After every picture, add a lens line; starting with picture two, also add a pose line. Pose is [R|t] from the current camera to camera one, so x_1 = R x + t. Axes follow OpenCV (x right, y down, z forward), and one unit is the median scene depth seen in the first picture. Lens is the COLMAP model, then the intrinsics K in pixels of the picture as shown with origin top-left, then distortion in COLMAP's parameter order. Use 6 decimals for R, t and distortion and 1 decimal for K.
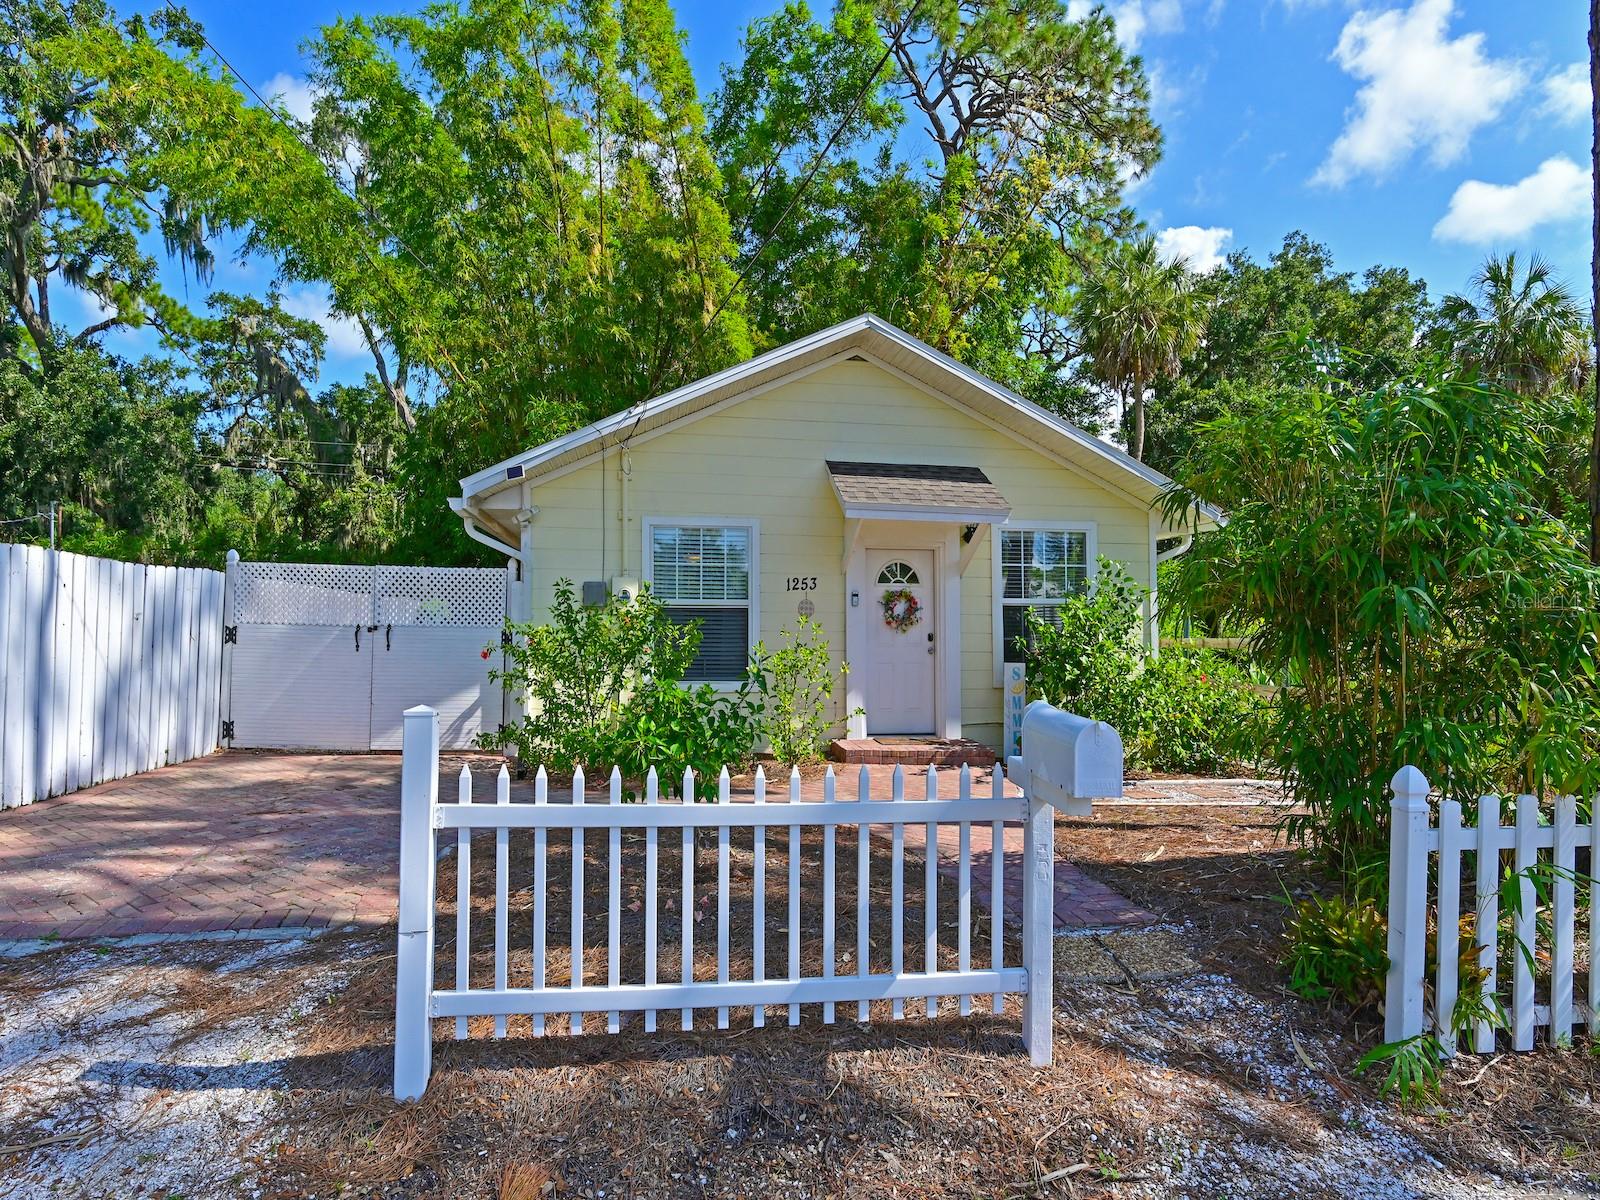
lens RADIAL K [[890.2, 0, 799.5], [0, 890.2, 596.3], [0, 0, 1]] dist [-0.002972, 0.002188]
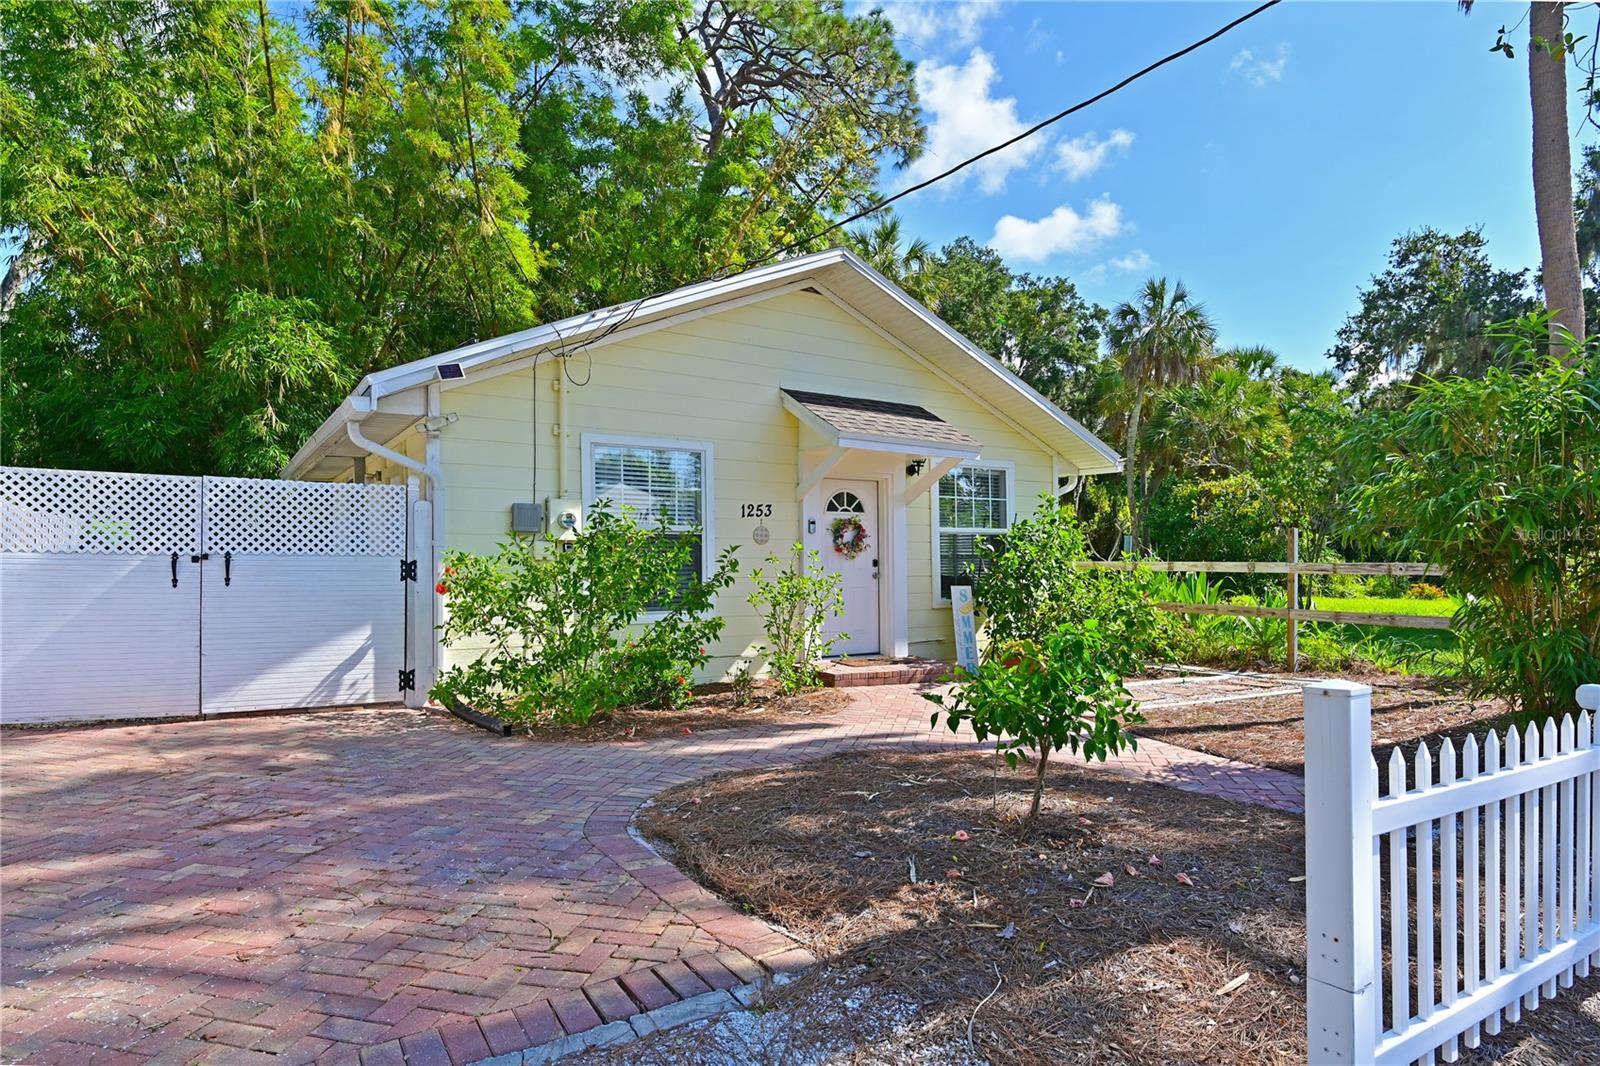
lens RADIAL K [[790.9, 0, 800.4], [0, 790.9, 545.4], [0, 0, 1]] dist [0.001175, 0.000367]
pose [[0.908716, 0.000479, 0.417414, -0.320135], [-0.012946, 0.999551, 0.027035, 0.000519], [-0.417214, -0.029971, 0.908314, 0.174552]]
